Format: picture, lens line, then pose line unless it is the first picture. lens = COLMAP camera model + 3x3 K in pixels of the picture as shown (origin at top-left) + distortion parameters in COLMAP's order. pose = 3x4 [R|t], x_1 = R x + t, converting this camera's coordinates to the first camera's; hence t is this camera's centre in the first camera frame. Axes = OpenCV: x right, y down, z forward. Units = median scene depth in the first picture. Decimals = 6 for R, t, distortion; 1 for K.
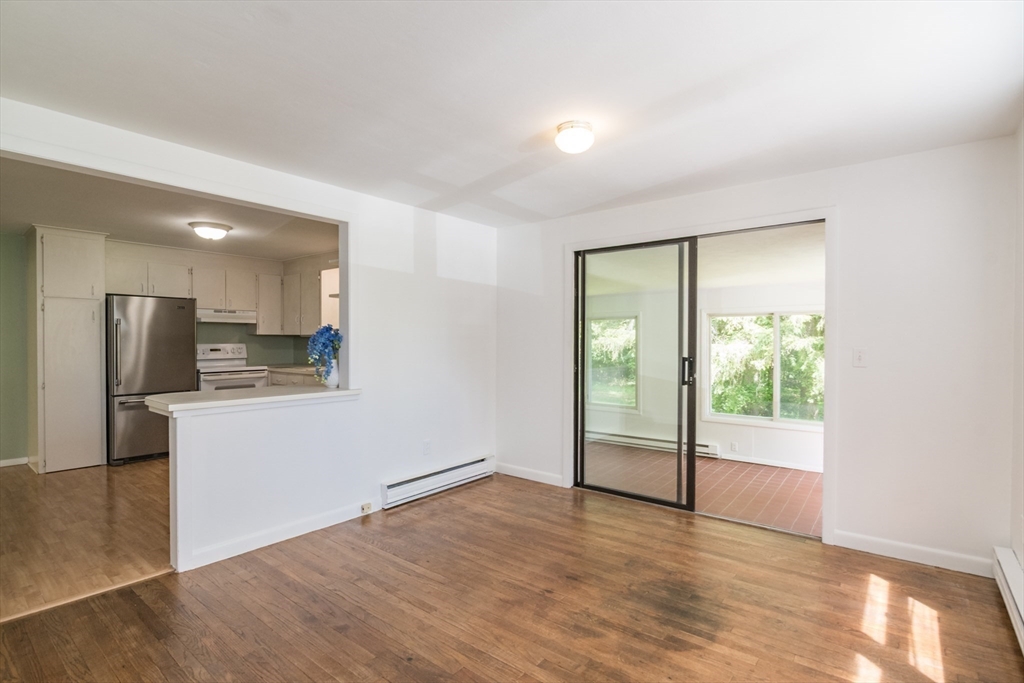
lens RADIAL K [[496.5, 0, 497.7], [0, 496.5, 348.7], [0, 0, 1]] dist [-0.008892, -0.000804]
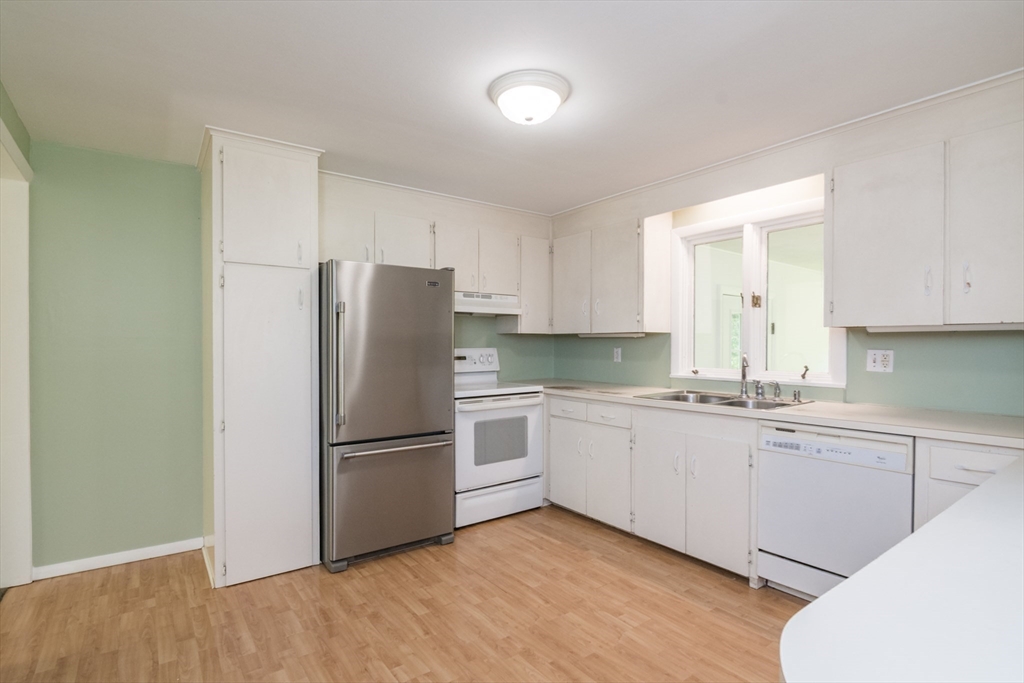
lens RADIAL K [[510.9, 0, 509.9], [0, 510.9, 349.7], [0, 0, 1]] dist [-0.011697, -0.000489]
pose [[0.971104, -0.001675, -0.238651, -0.403666], [0.000279, 0.999983, -0.005884, -0.005020], [0.238656, 0.005647, 0.971088, 0.445060]]
